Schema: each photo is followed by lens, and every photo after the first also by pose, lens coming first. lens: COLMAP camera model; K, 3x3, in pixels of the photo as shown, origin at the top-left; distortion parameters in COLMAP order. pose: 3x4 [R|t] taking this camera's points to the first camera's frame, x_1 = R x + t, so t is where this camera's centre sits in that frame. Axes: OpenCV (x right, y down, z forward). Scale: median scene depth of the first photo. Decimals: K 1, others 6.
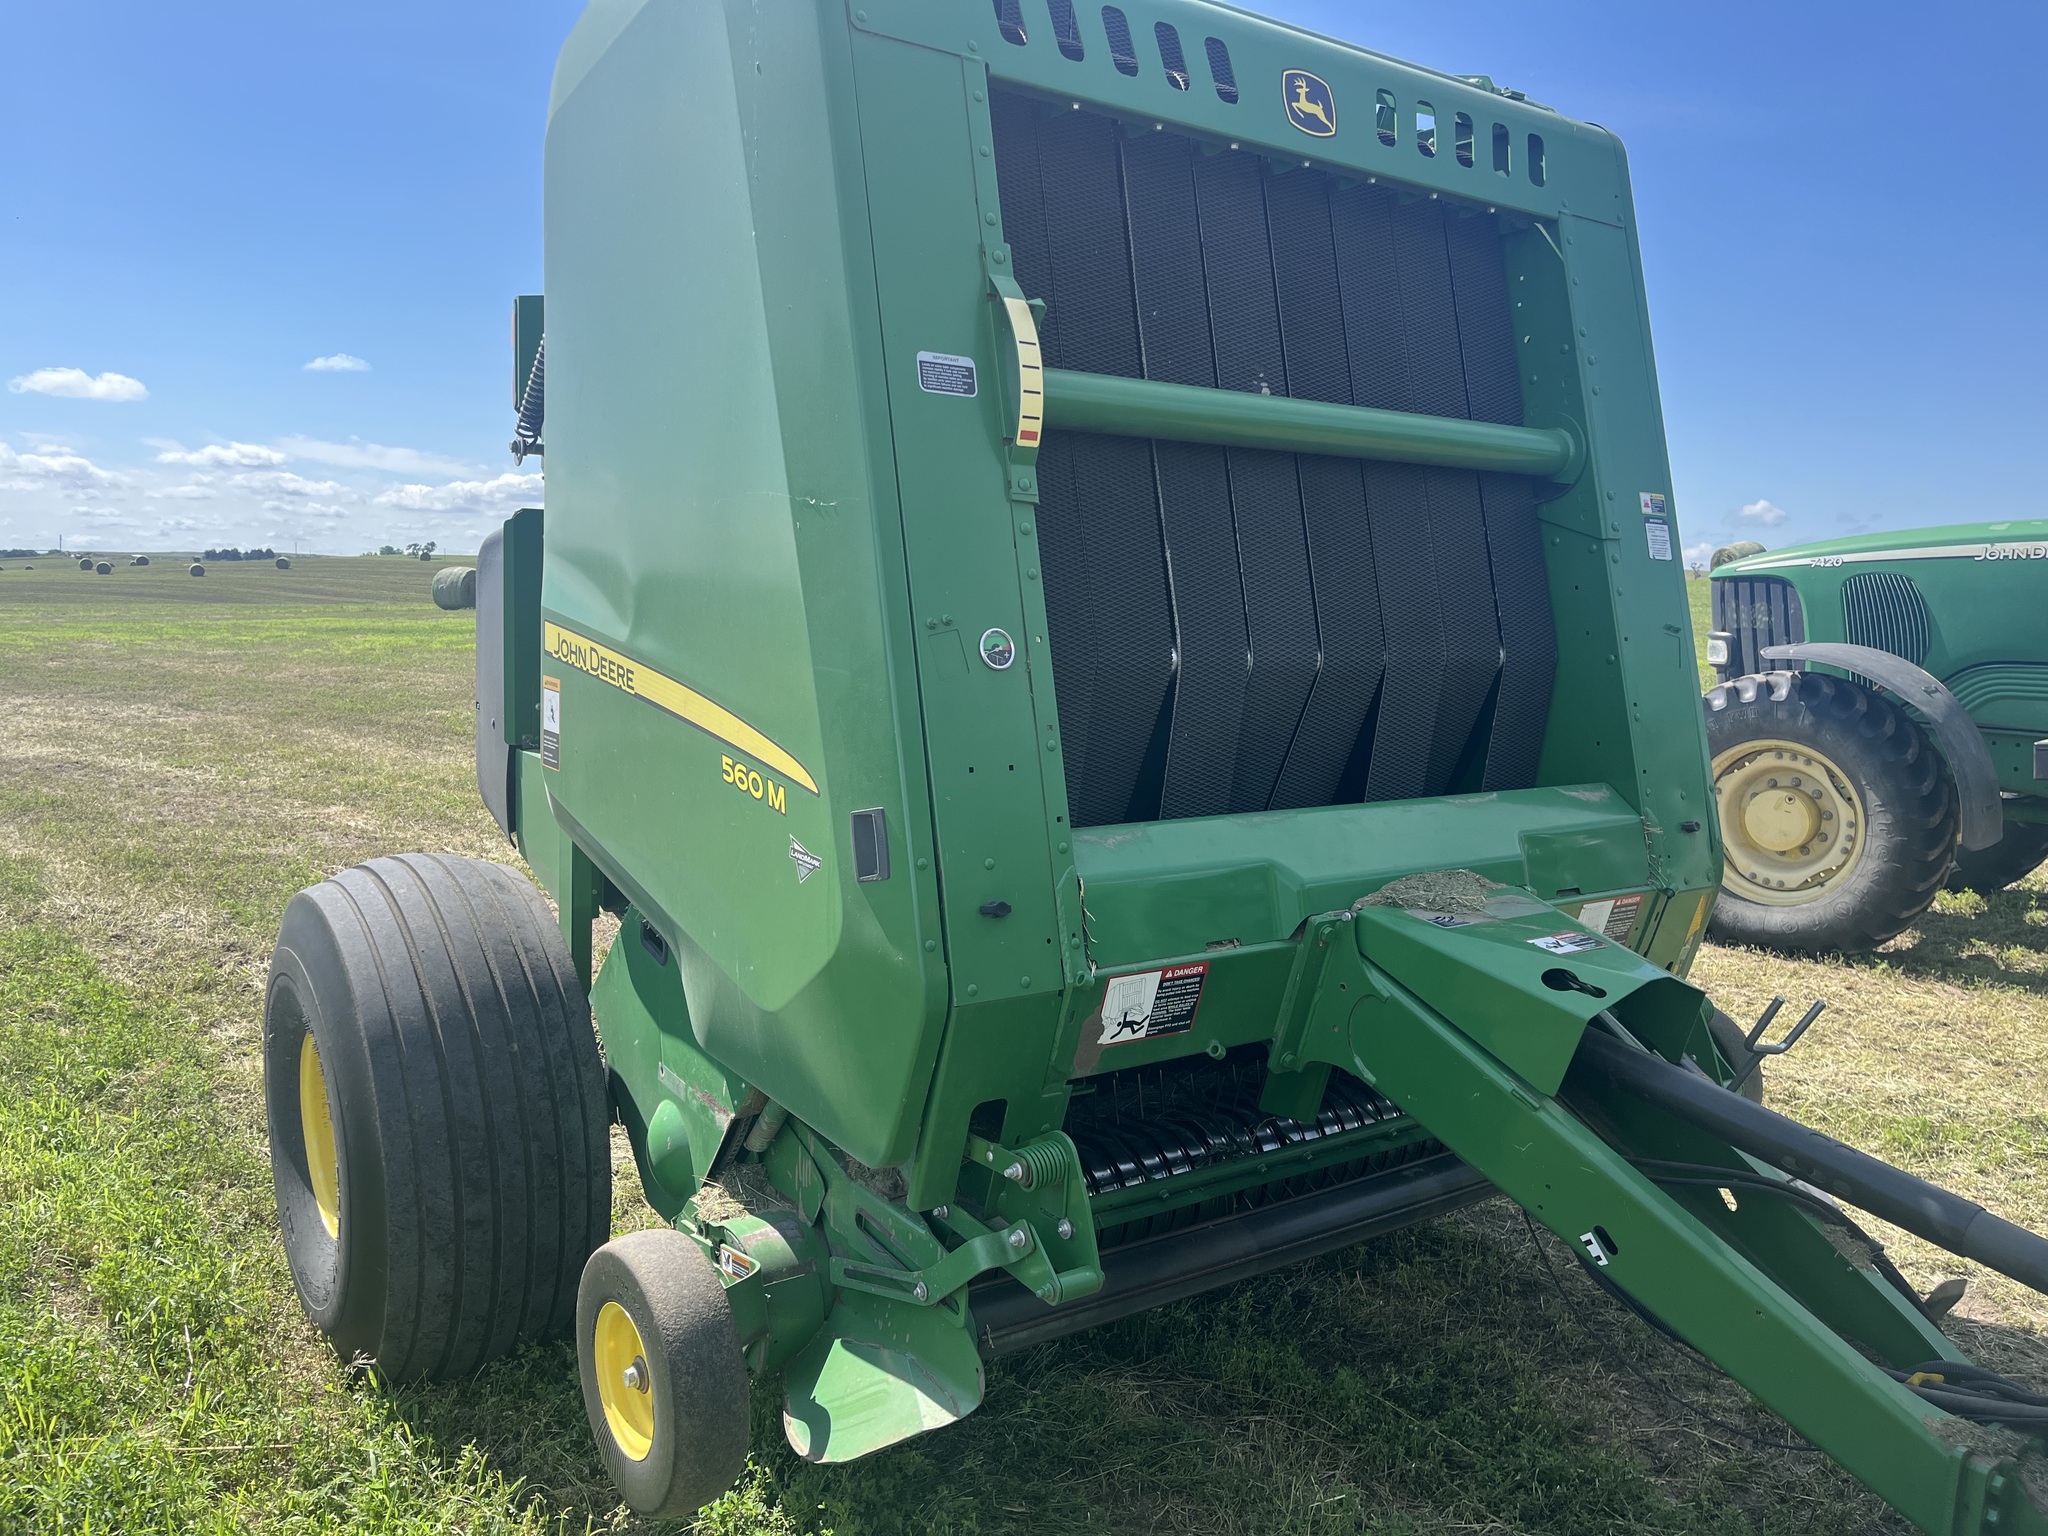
lens RADIAL K [[1567.8, 0, 1024.0], [0, 1567.8, 768.0], [0, 0, 1]] dist [0.034373, 0.002002]
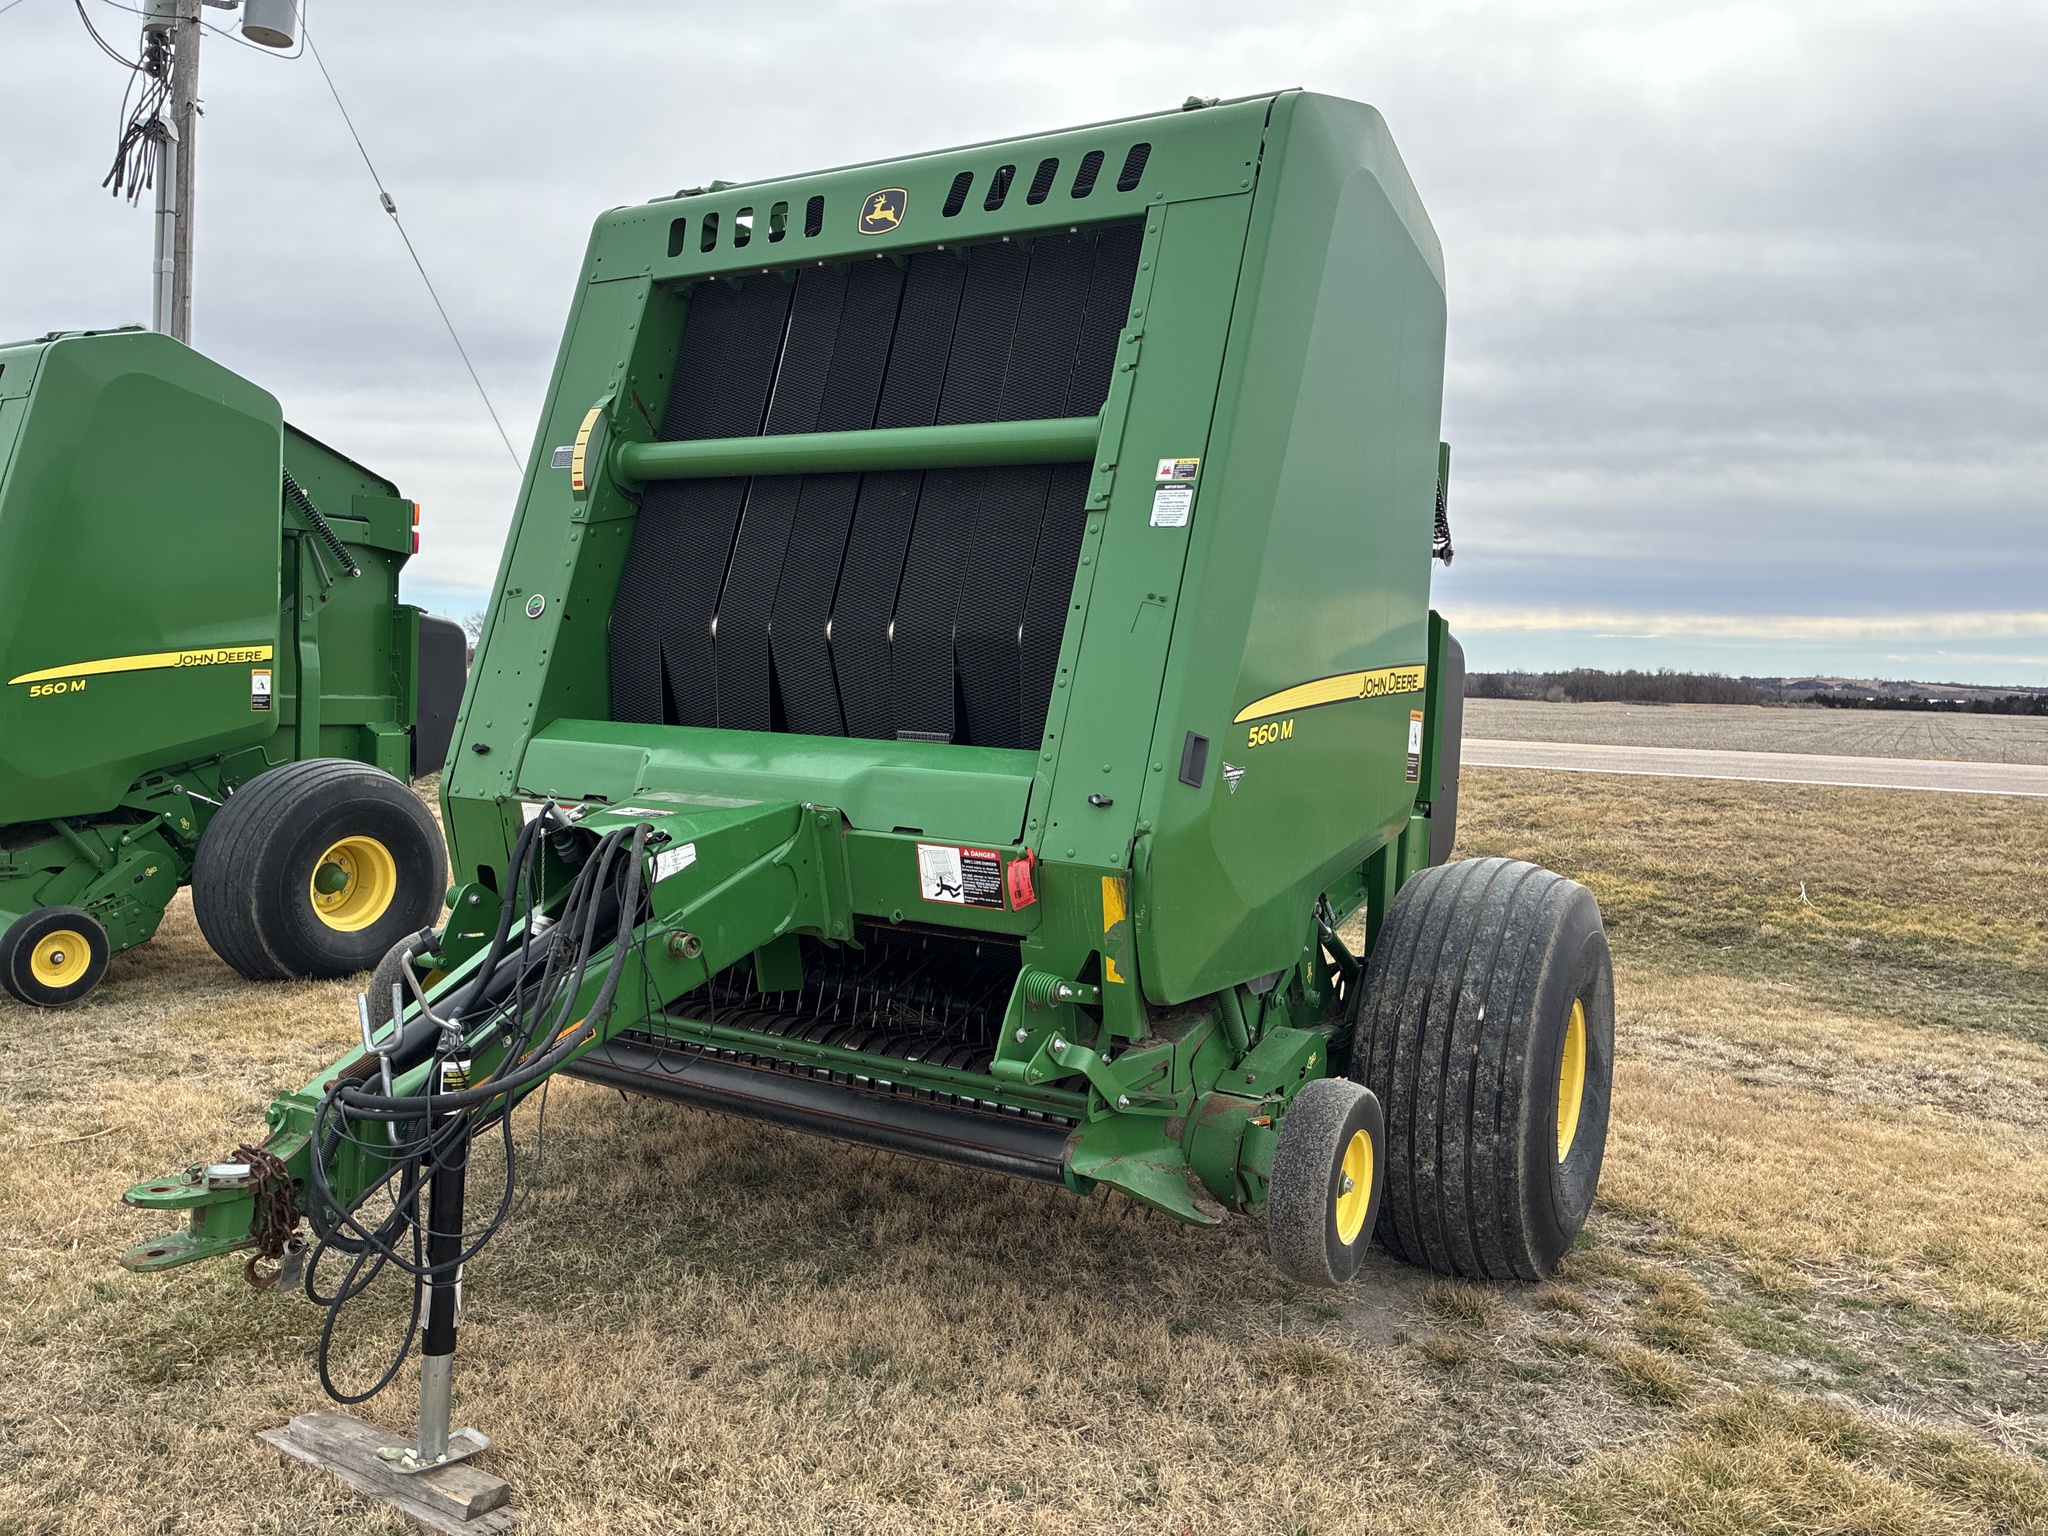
lens RADIAL K [[1586.5, 0, 1024.0], [0, 1586.5, 768.0], [0, 0, 1]] dist [0.020445, -0.006606]
pose [[0.385303, 0.006625, -0.922766, 1.654881], [-0.164287, 0.984492, -0.061530, 0.108377], [0.908048, 0.175306, 0.380416, 0.786305]]
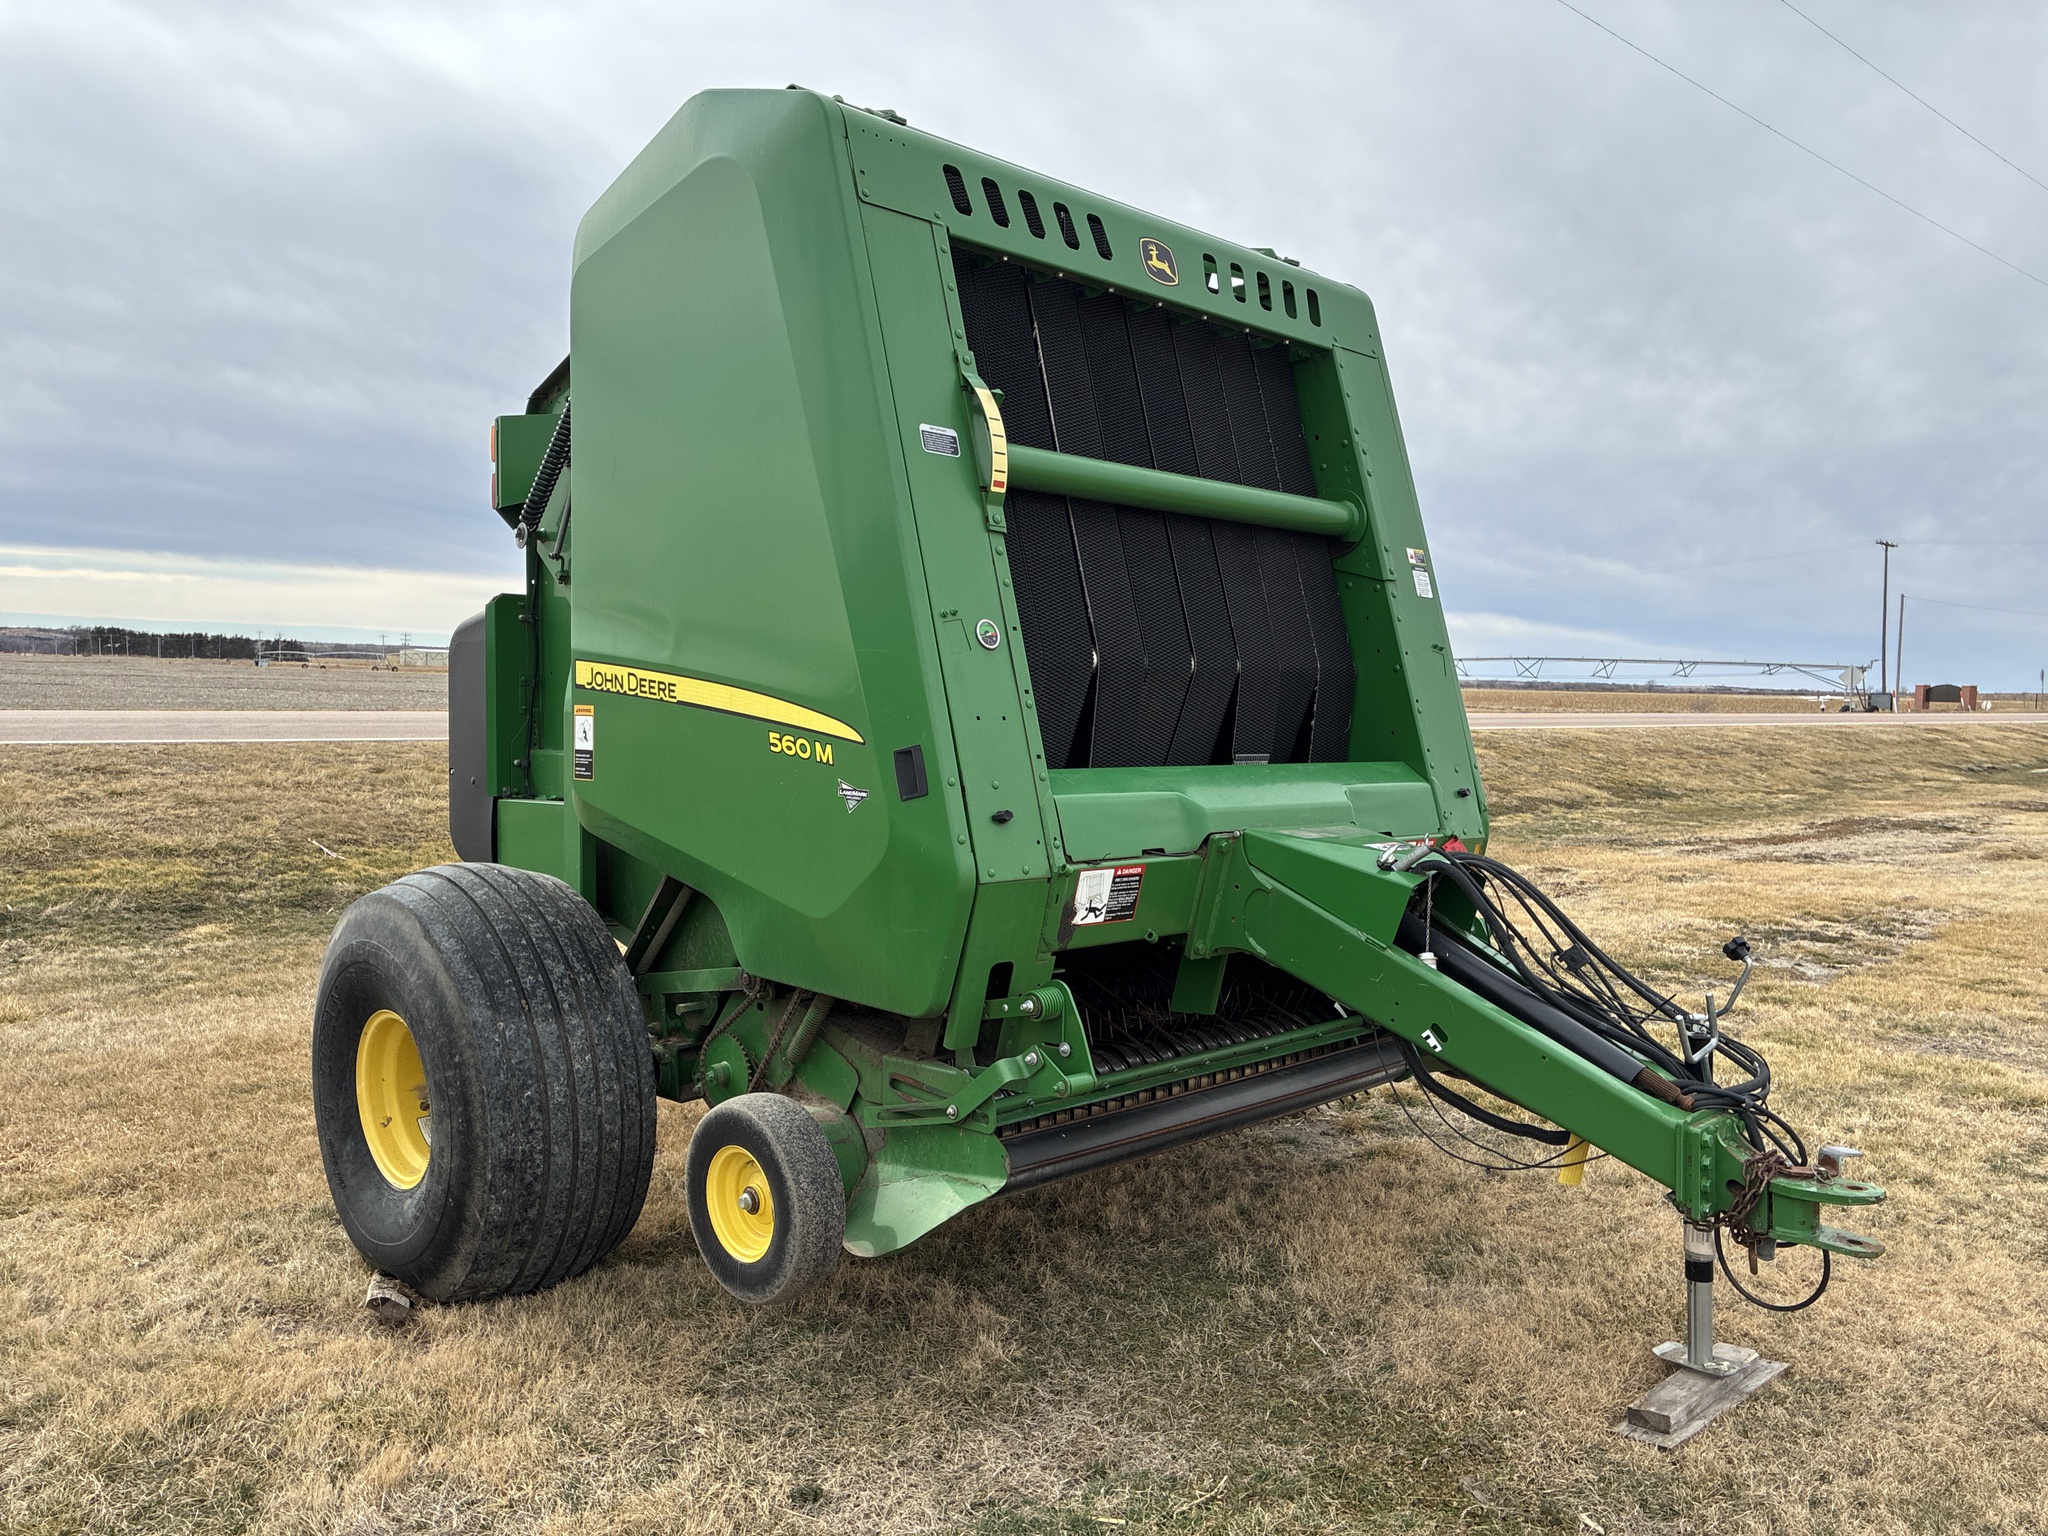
lens RADIAL K [[1572.5, 0, 1058.8], [0, 1572.5, 774.5], [0, 0, 1]] dist [0.057835, -0.004636]
pose [[0.984617, -0.044431, 0.168983, -0.179506], [0.061440, 0.993406, -0.096800, 0.170061], [-0.163568, 0.105693, 0.980854, -0.326242]]
